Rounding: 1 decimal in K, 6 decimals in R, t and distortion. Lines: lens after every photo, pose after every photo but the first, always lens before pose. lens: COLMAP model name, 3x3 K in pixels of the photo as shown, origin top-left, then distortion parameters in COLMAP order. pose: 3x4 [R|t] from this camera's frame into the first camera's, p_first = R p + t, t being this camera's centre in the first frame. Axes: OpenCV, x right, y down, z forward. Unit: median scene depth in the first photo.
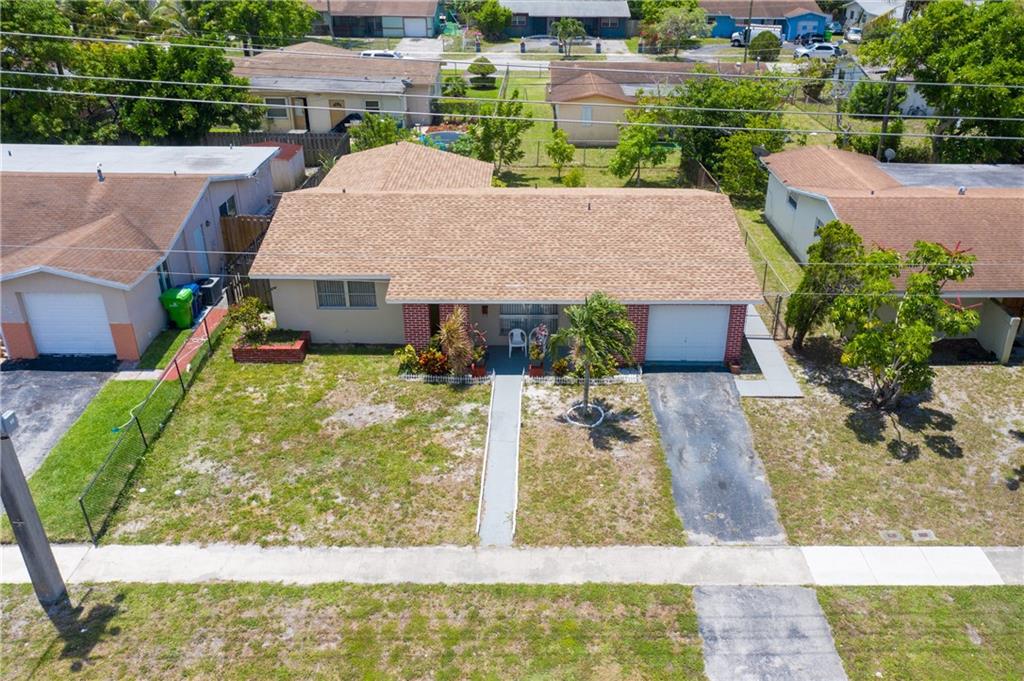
lens RADIAL K [[812.0, 0, 542.2], [0, 812.0, 363.0], [0, 0, 1]] dist [0.003474, 0.003307]
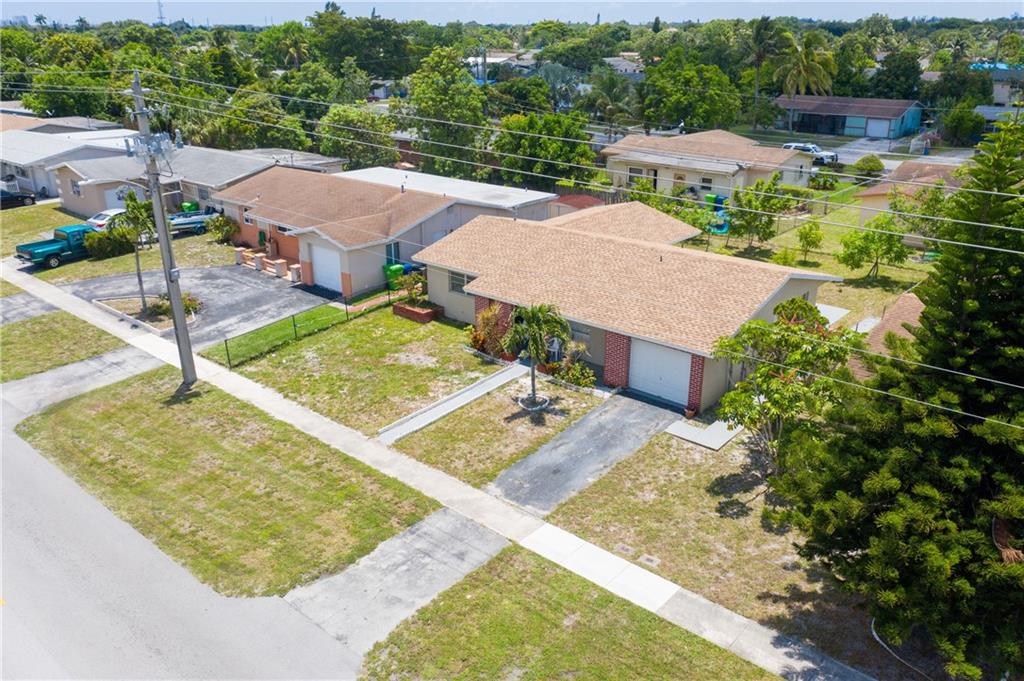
lens RADIAL K [[812.0, 0, 511.2], [0, 812.0, 335.3], [0, 0, 1]] dist [0.003474, 0.003307]
pose [[0.746950, 0.223872, -0.626056, 0.793760], [-0.309626, 0.950399, -0.029563, 0.014780], [0.588385, 0.215926, 0.779217, -0.010533]]
